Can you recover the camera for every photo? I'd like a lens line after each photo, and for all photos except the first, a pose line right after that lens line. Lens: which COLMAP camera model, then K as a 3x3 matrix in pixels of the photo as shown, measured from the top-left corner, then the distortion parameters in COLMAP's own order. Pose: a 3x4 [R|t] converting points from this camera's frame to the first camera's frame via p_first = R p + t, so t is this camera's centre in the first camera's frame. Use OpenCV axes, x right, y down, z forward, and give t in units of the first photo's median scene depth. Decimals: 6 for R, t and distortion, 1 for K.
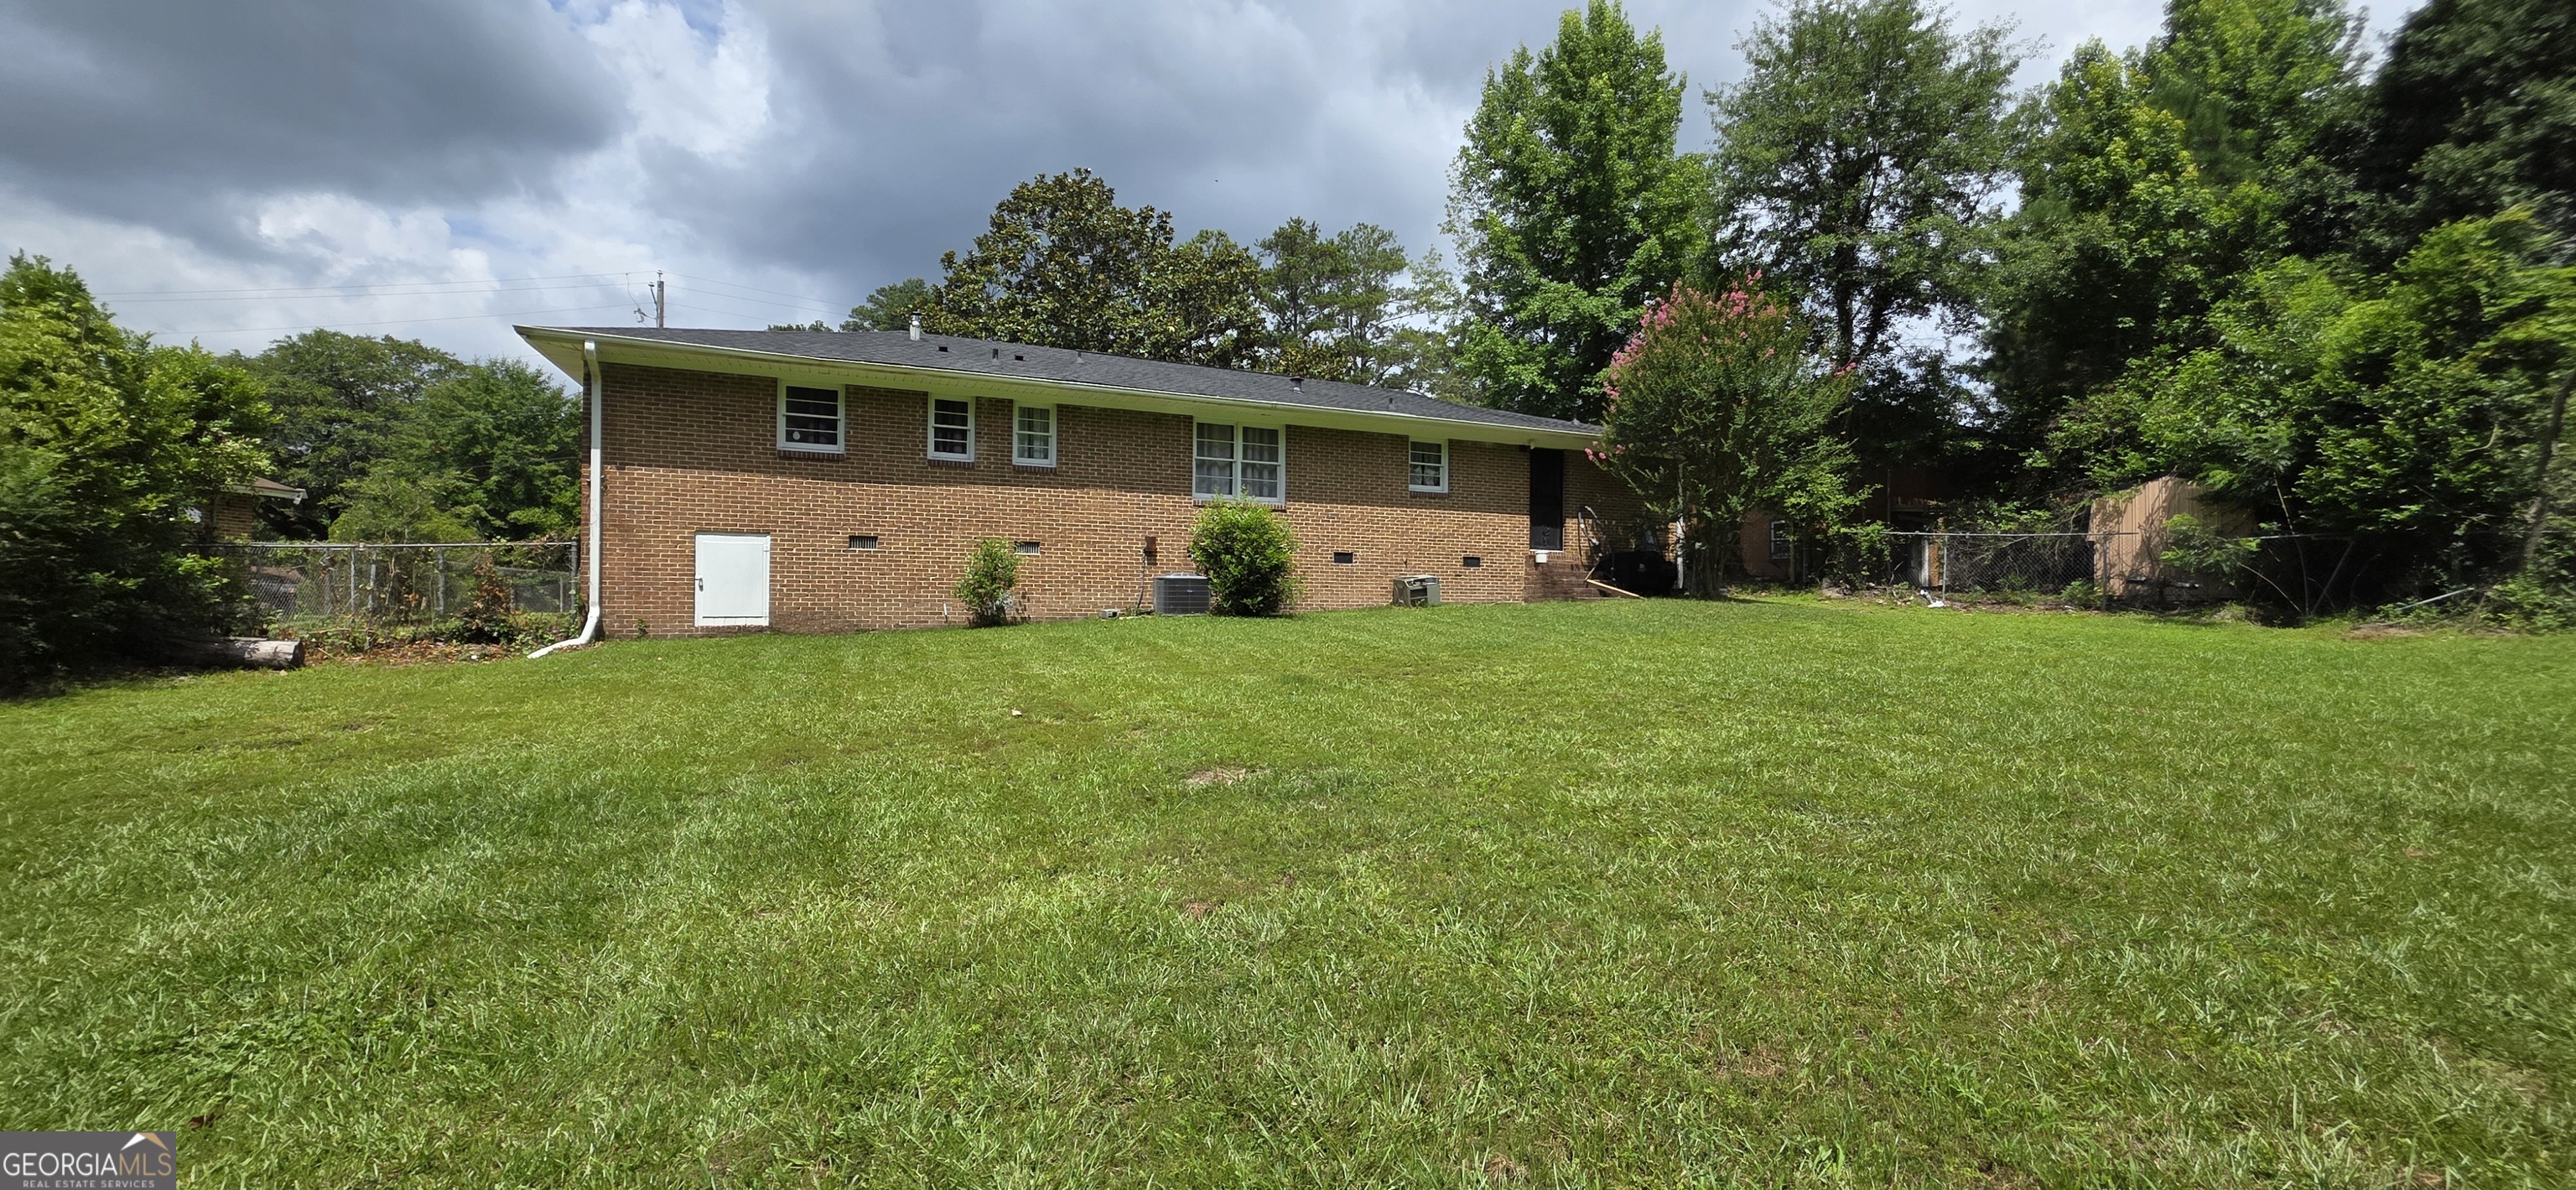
lens RADIAL K [[1024.9, 0, 1285.0], [0, 1024.9, 601.7], [0, 0, 1]] dist [-0.001887, -0.000029]
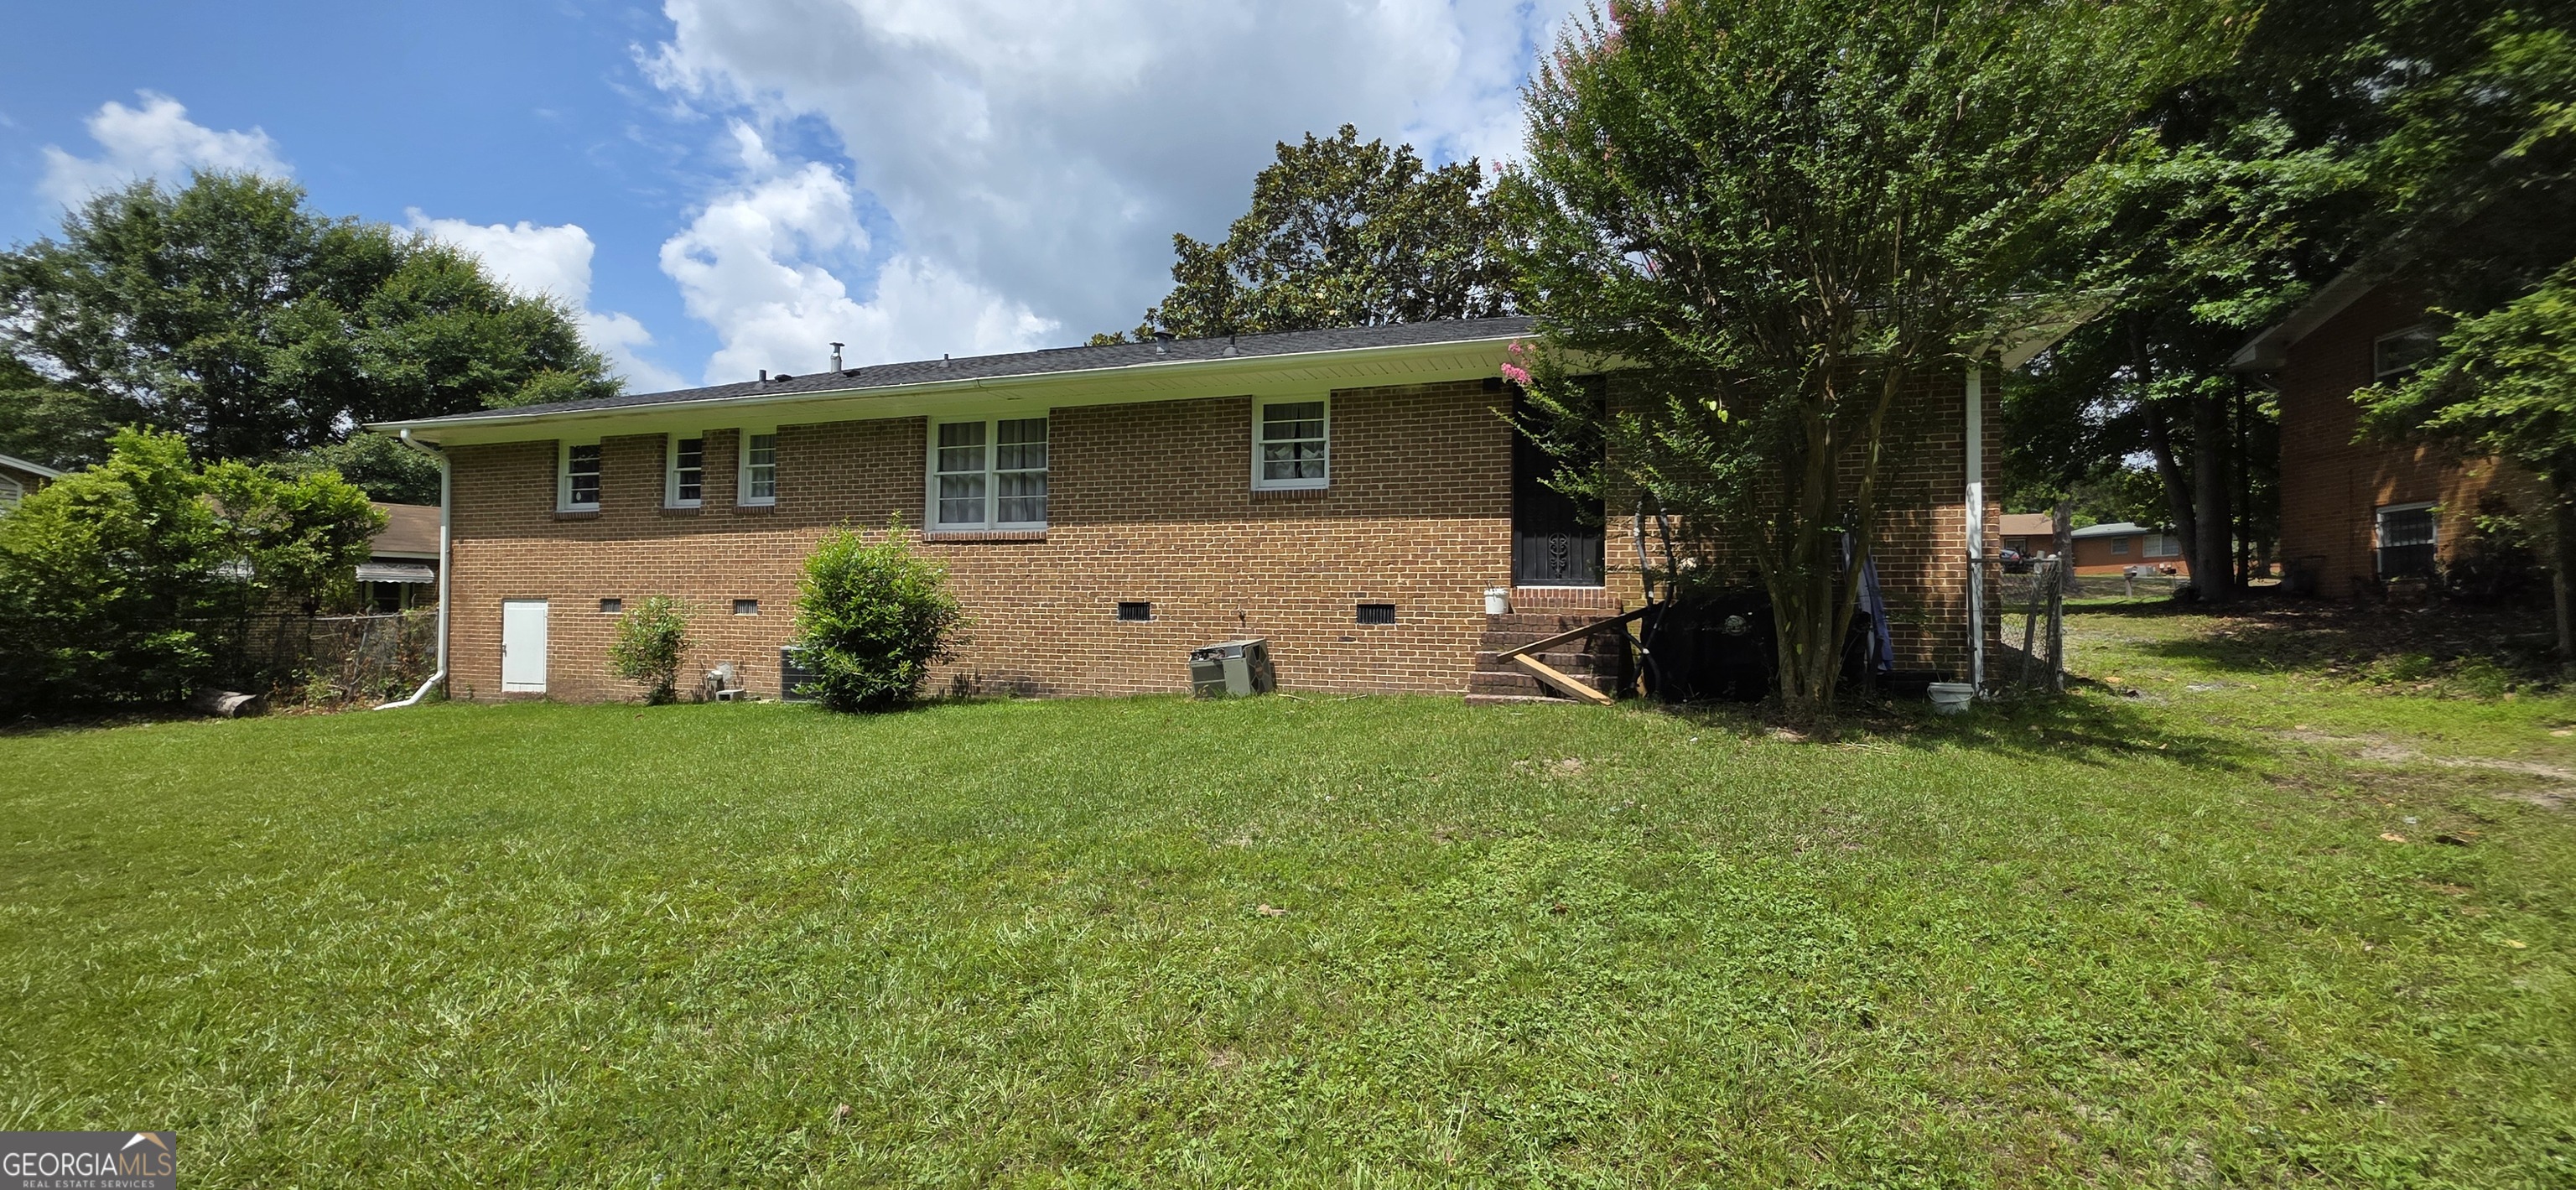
lens RADIAL K [[1024.9, 0, 1294.4], [0, 1024.9, 595.1], [0, 0, 1]] dist [-0.001887, -0.000029]
pose [[0.723689, -0.016360, -0.689933, 0.541655], [-0.001740, 0.999673, -0.025530, -0.036516], [0.690124, 0.019676, 0.723423, 0.616507]]
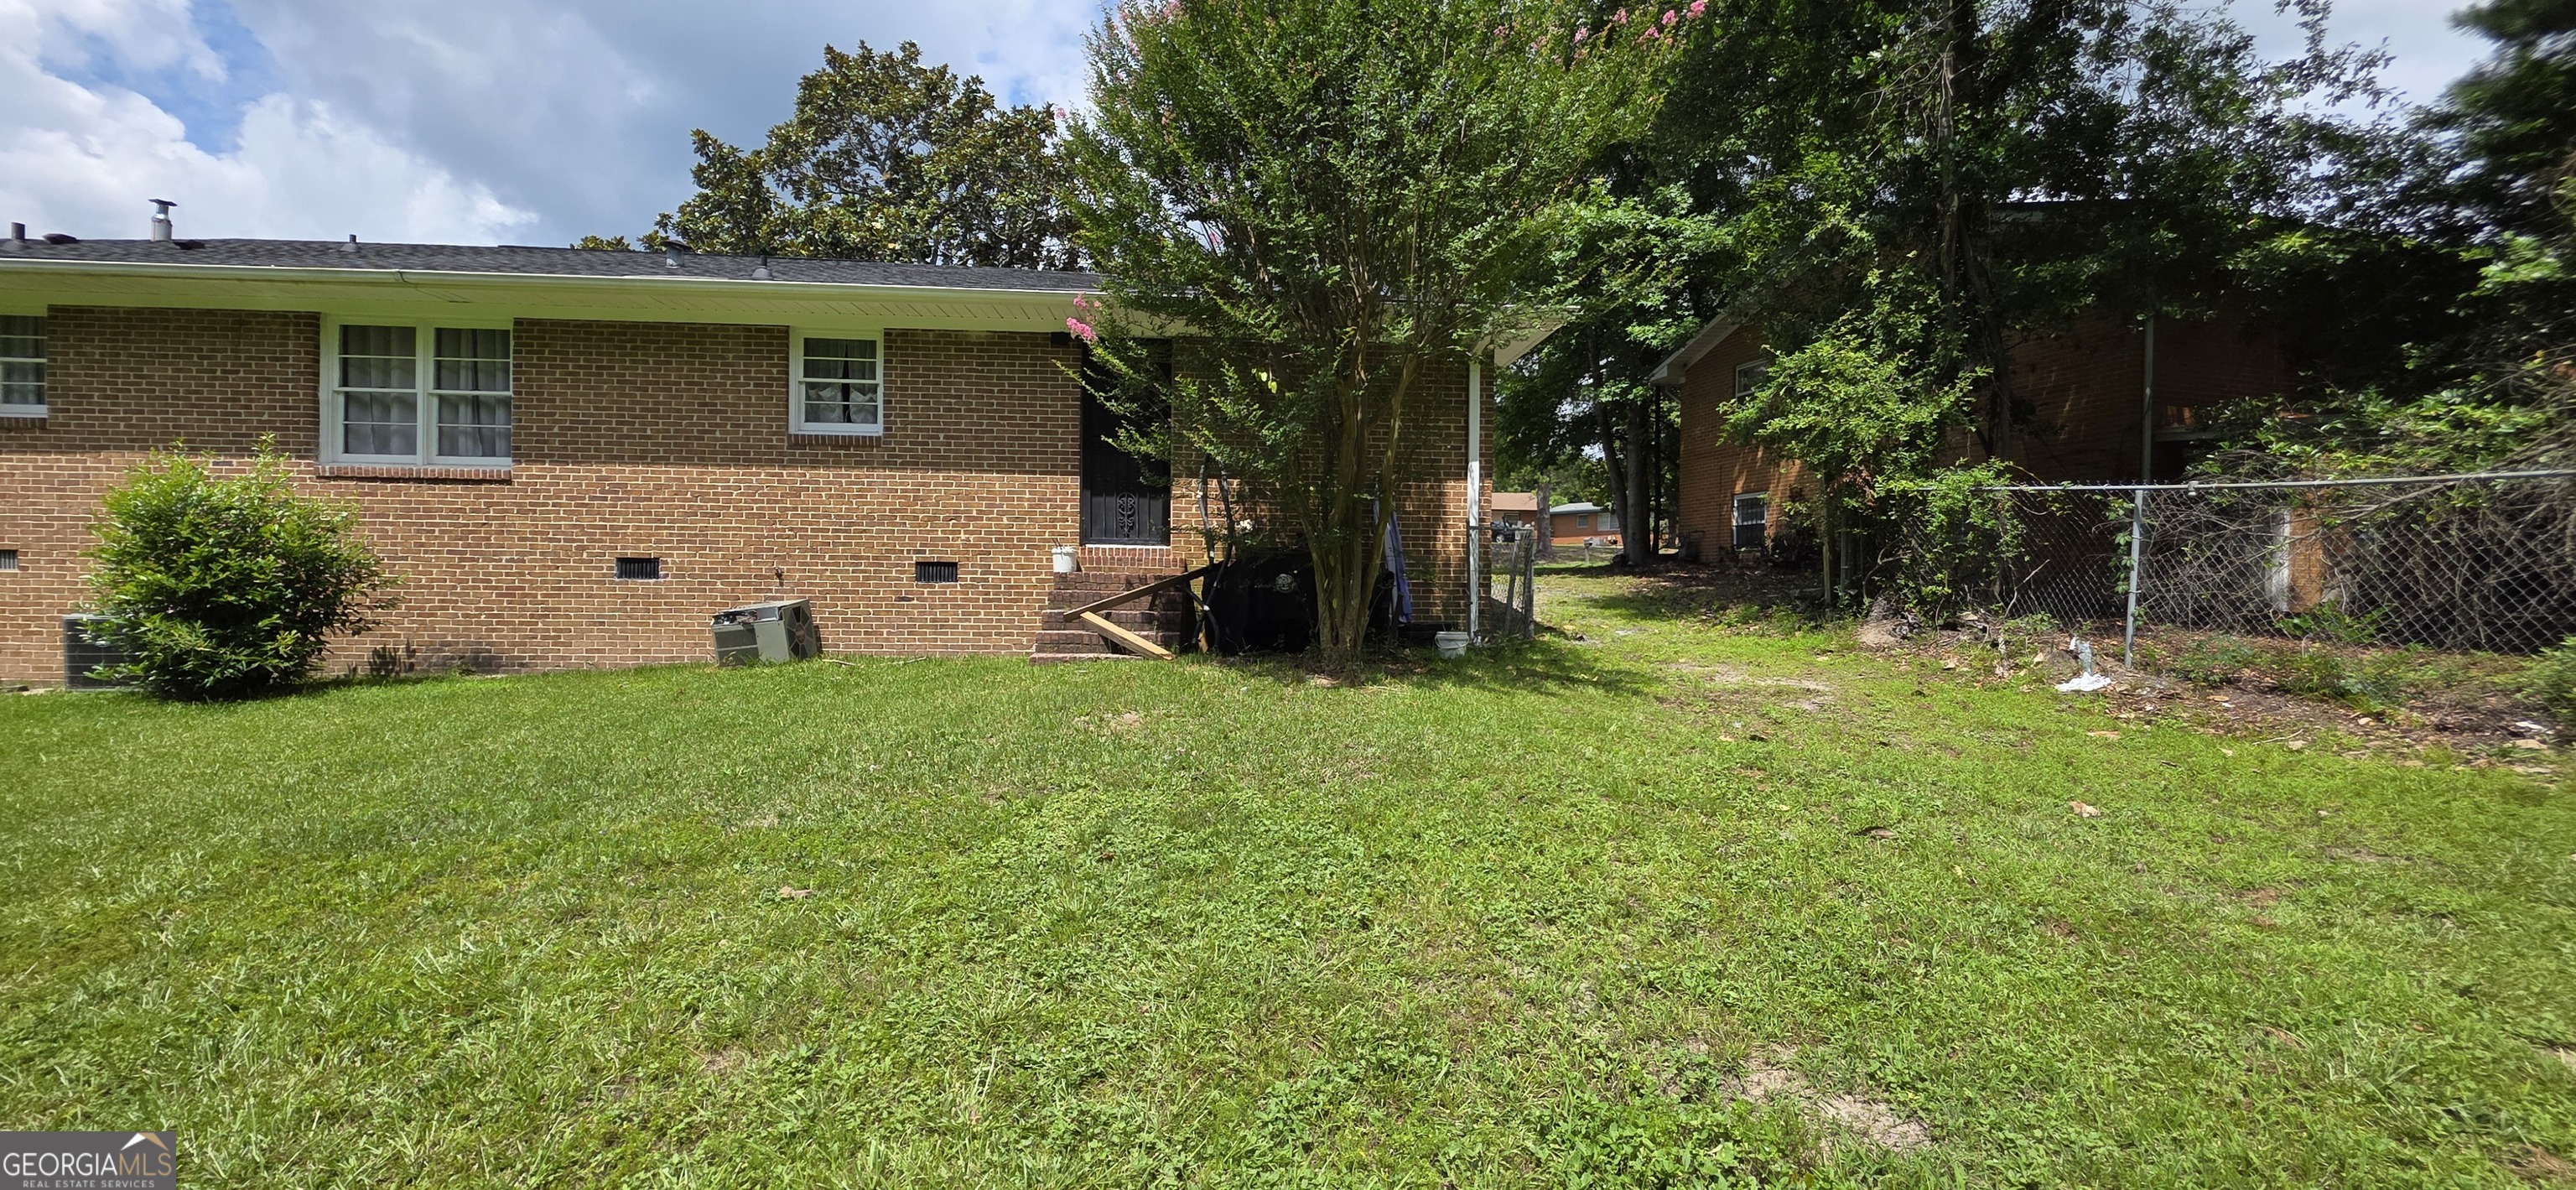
lens RADIAL K [[1024.9, 0, 1298.2], [0, 1024.9, 594.9], [0, 0, 1]] dist [-0.001887, -0.000029]
pose [[0.938272, 0.005276, -0.345859, 0.546074], [-0.001363, 0.999932, 0.011556, -0.035127], [0.345897, -0.010371, 0.938215, 0.619941]]
